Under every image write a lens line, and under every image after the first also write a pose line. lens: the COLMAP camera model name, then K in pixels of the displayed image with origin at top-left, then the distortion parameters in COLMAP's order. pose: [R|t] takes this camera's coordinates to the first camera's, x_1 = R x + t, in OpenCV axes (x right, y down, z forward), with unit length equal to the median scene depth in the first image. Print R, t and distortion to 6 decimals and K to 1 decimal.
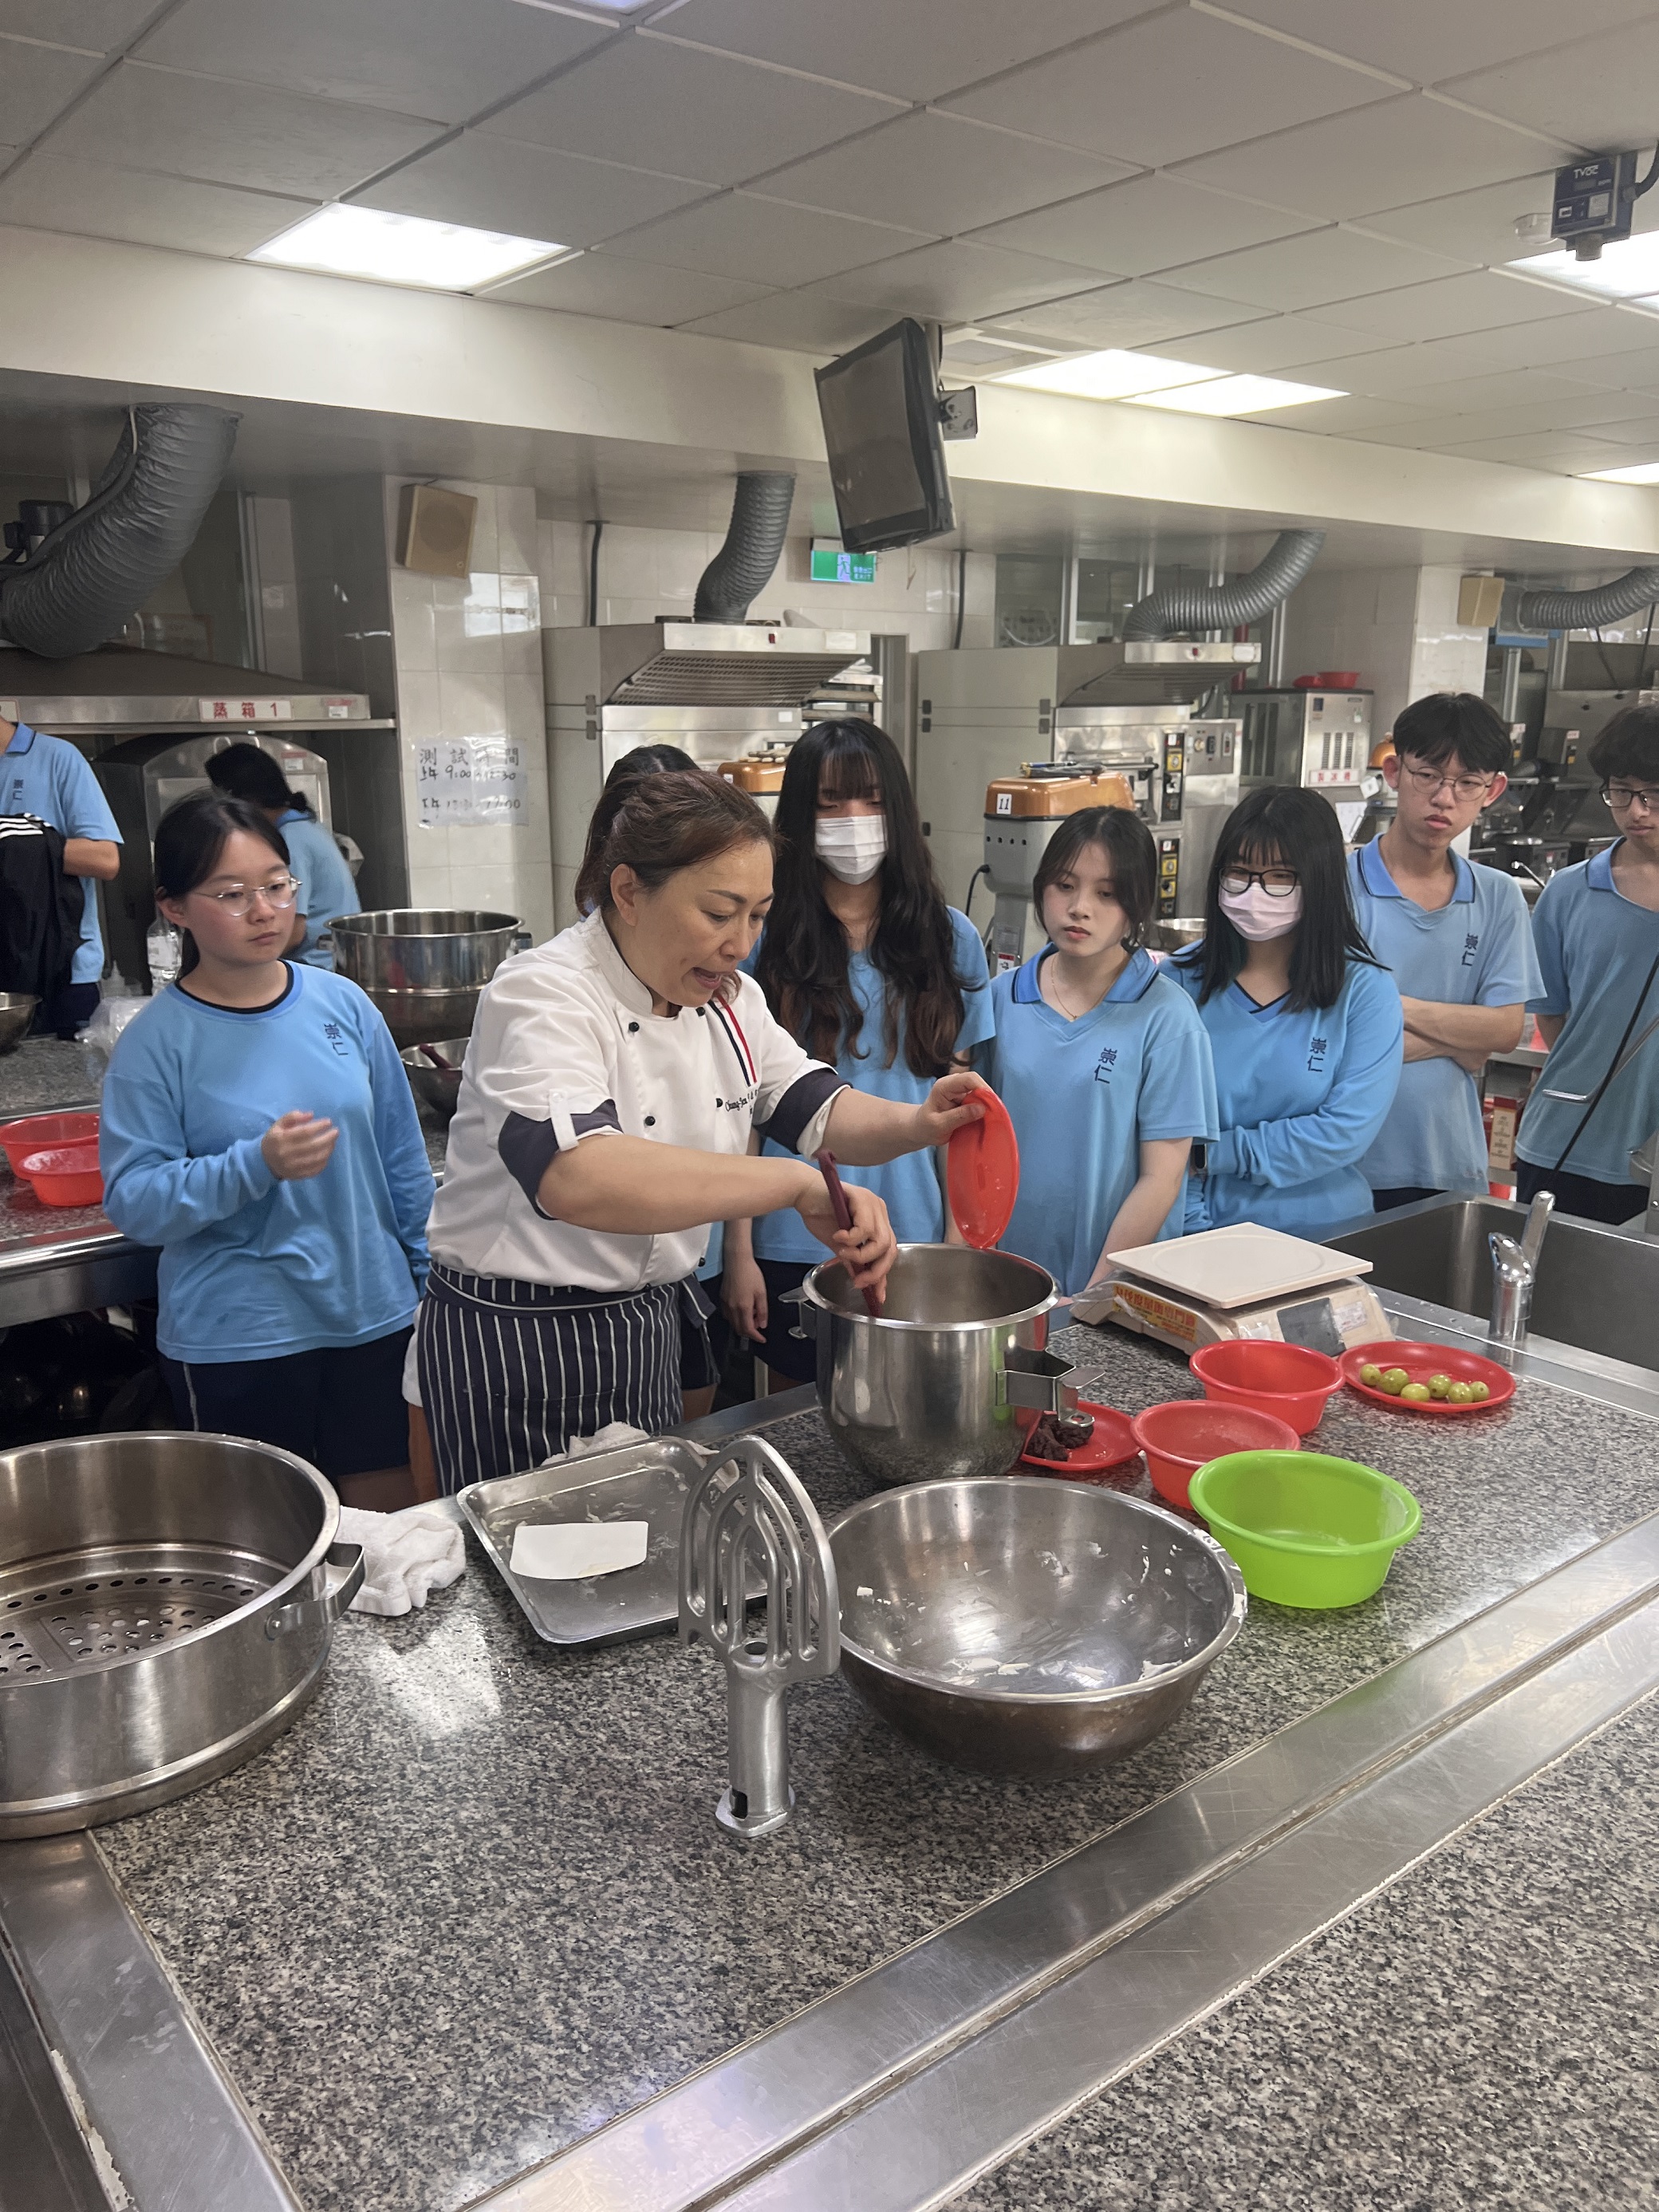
lens RADIAL K [[1684.2, 0, 829.5], [0, 1684.2, 1106.0], [0, 0, 1]] dist [0.025443, -0.030010]
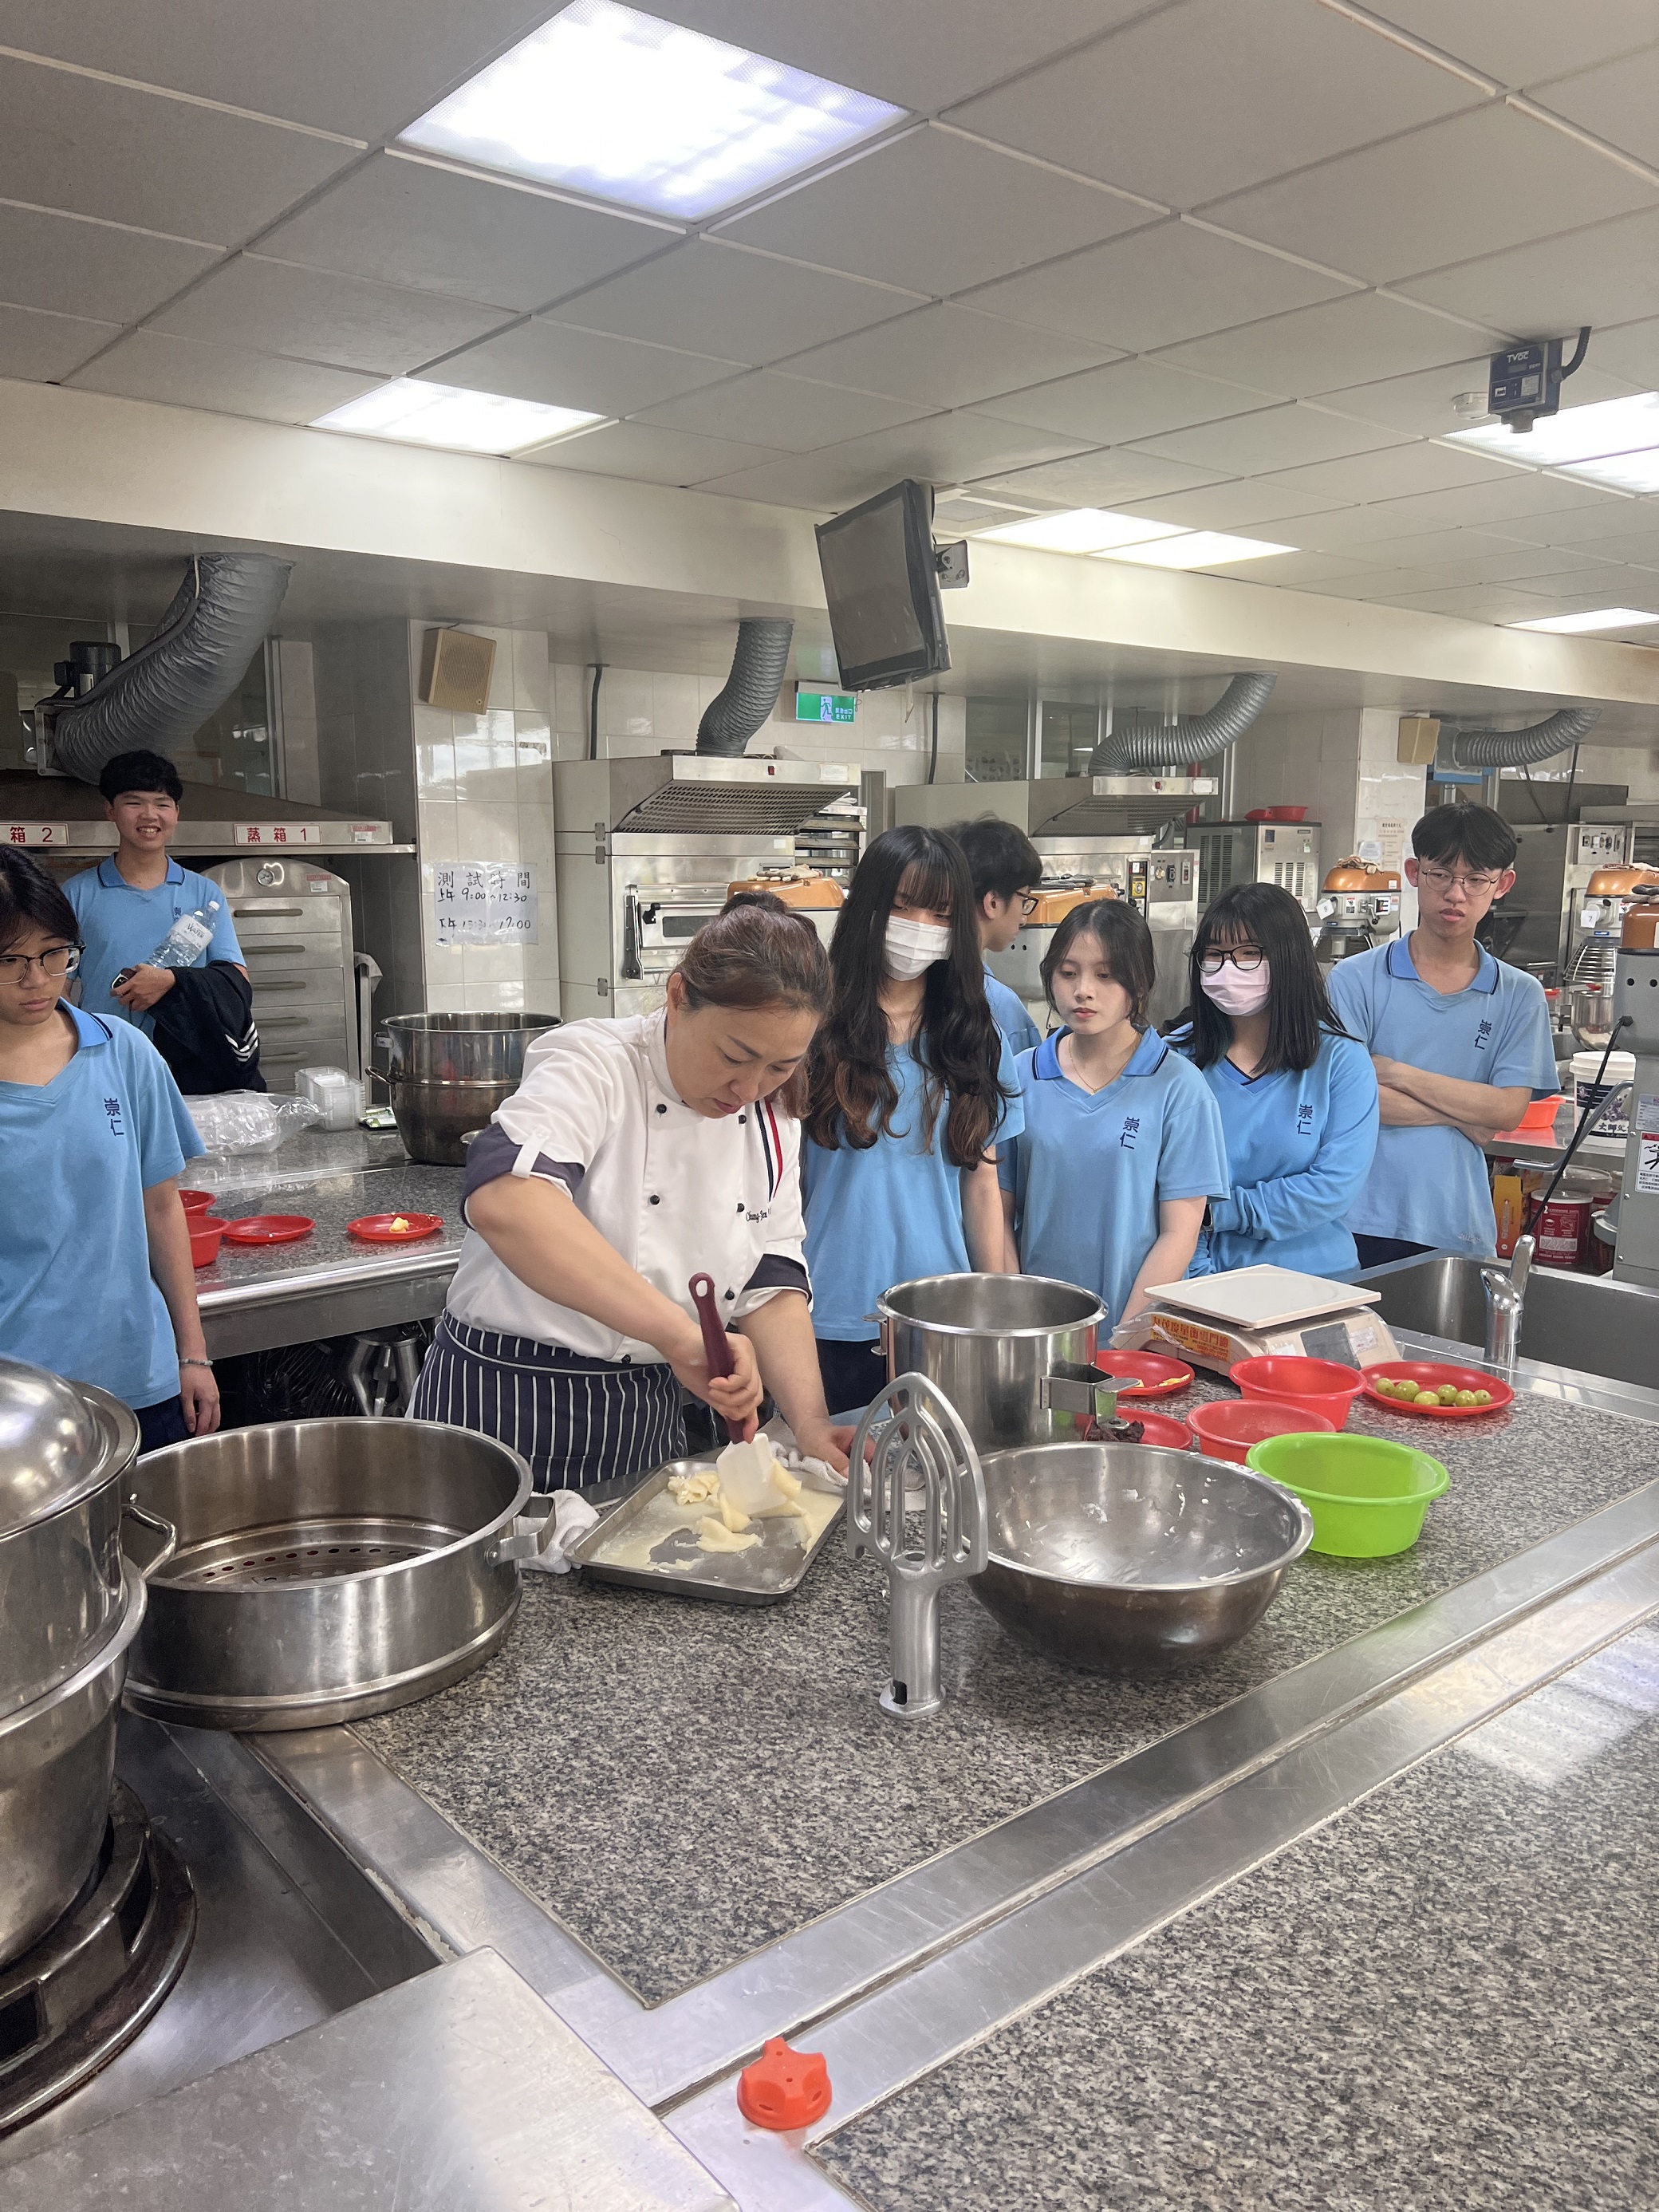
lens RADIAL K [[1682.8, 0, 829.5], [0, 1682.8, 1106.0], [0, 0, 1]] dist [0.013796, 0.002703]
pose [[0.999533, -0.006670, 0.029811, -0.062265], [0.009075, 0.996650, -0.081276, 0.045761], [-0.029169, 0.081508, 0.996246, -0.093695]]
